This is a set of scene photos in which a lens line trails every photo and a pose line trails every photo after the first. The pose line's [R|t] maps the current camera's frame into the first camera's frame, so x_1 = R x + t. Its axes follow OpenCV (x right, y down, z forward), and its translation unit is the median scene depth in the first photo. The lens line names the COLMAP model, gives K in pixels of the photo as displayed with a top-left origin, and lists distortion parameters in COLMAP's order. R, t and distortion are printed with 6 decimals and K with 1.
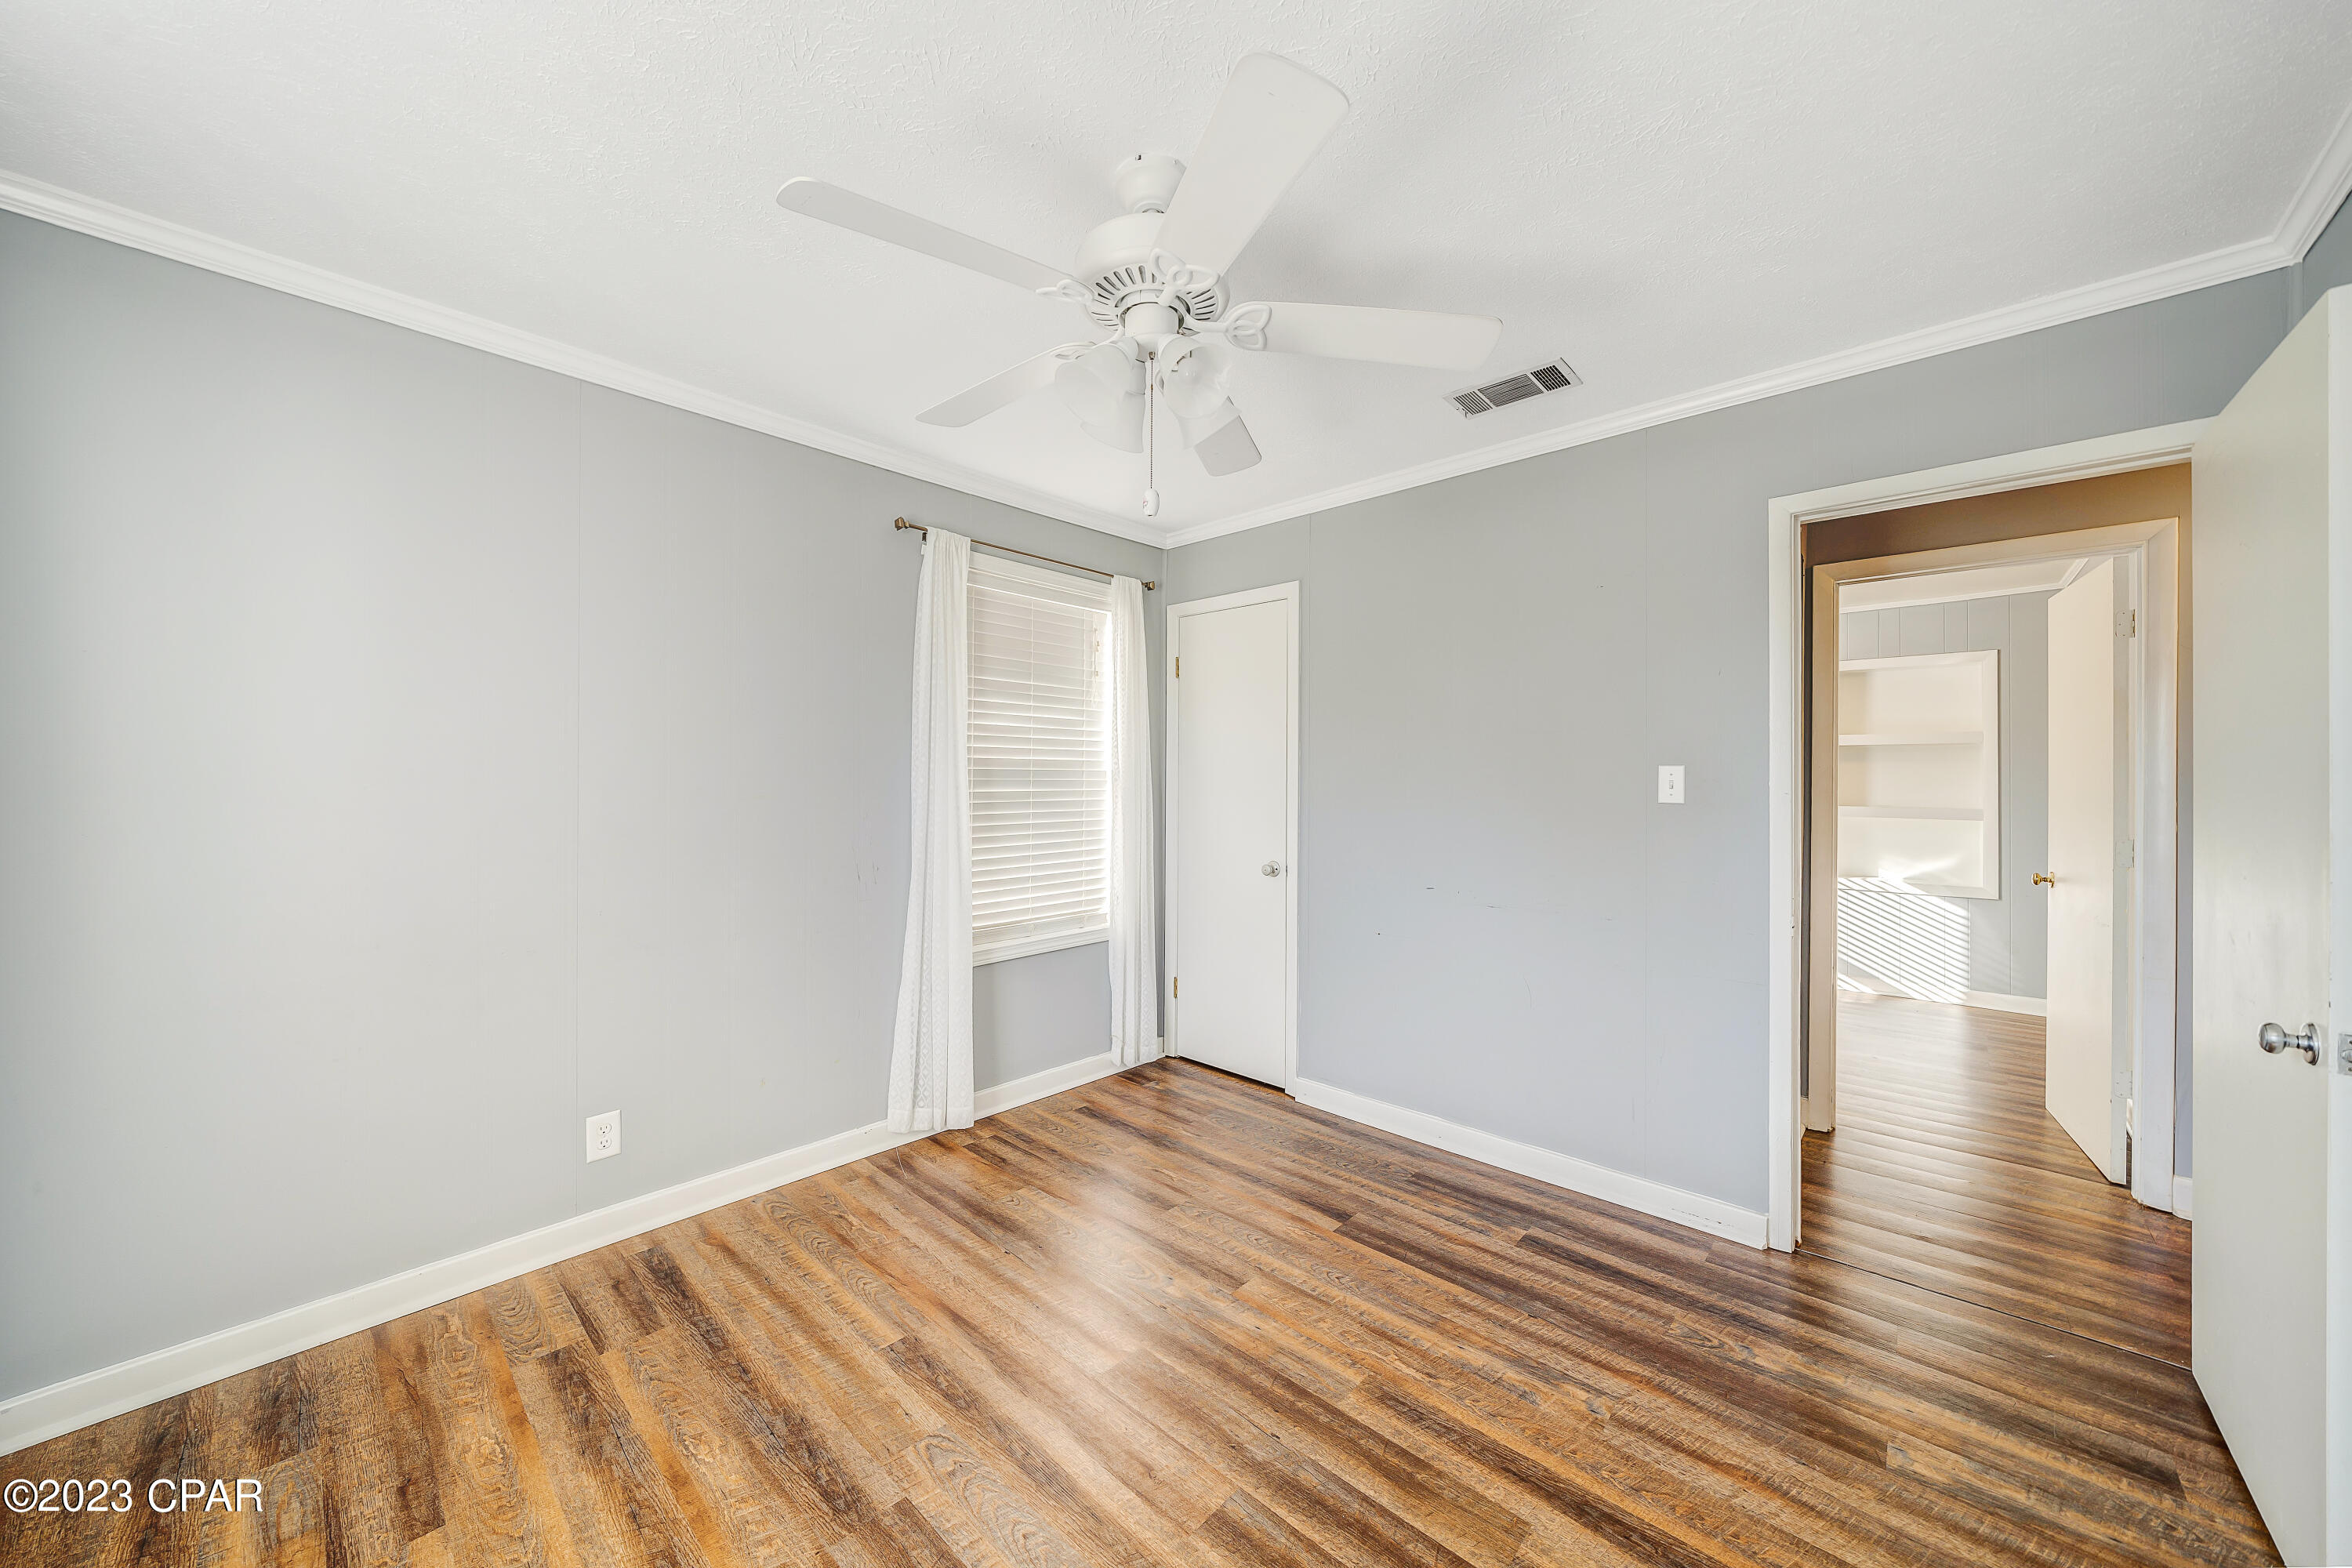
lens RADIAL K [[852.1, 0, 1176.0], [0, 852.1, 784.0], [0, 0, 1]] dist [-0.010319, -0.000080]
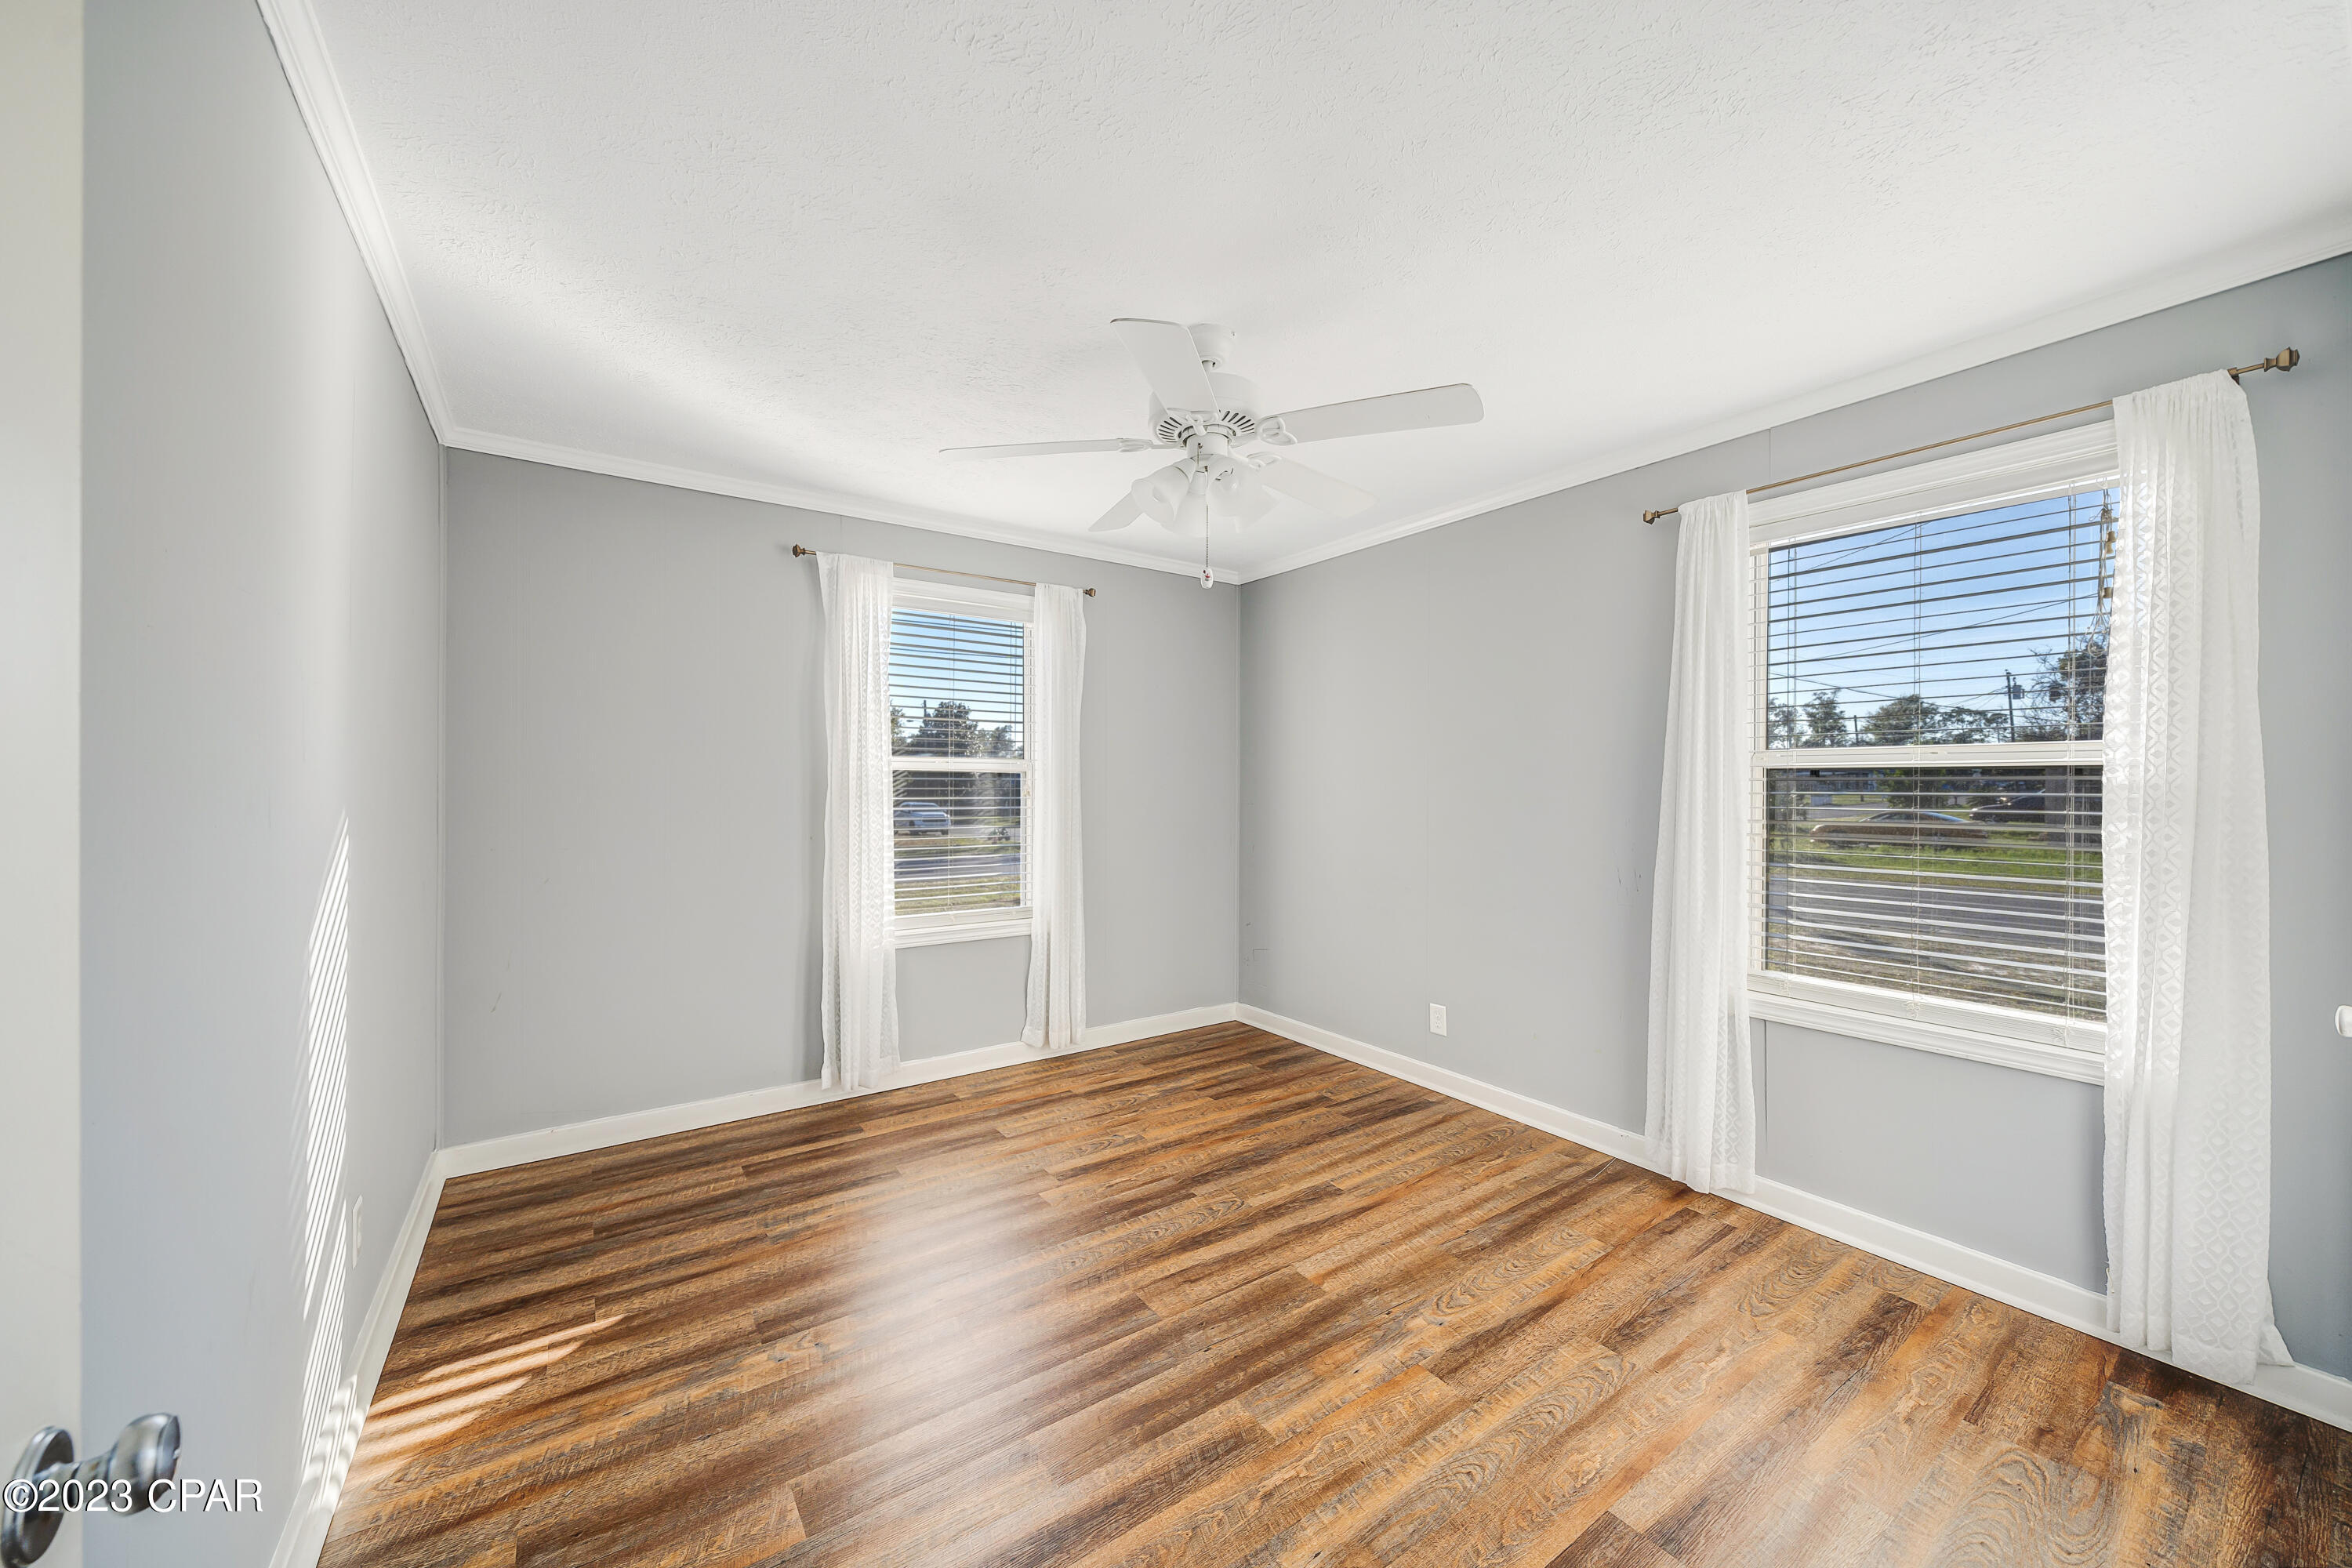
lens RADIAL K [[820.0, 0, 1161.3], [0, 820.0, 787.5], [0, 0, 1]] dist [0.000505, -0.000207]
pose [[-0.218316, 0.002813, -0.975874, 1.033027], [-0.010726, 0.999929, 0.005282, -0.002049], [0.975819, 0.011620, -0.218270, 0.992810]]
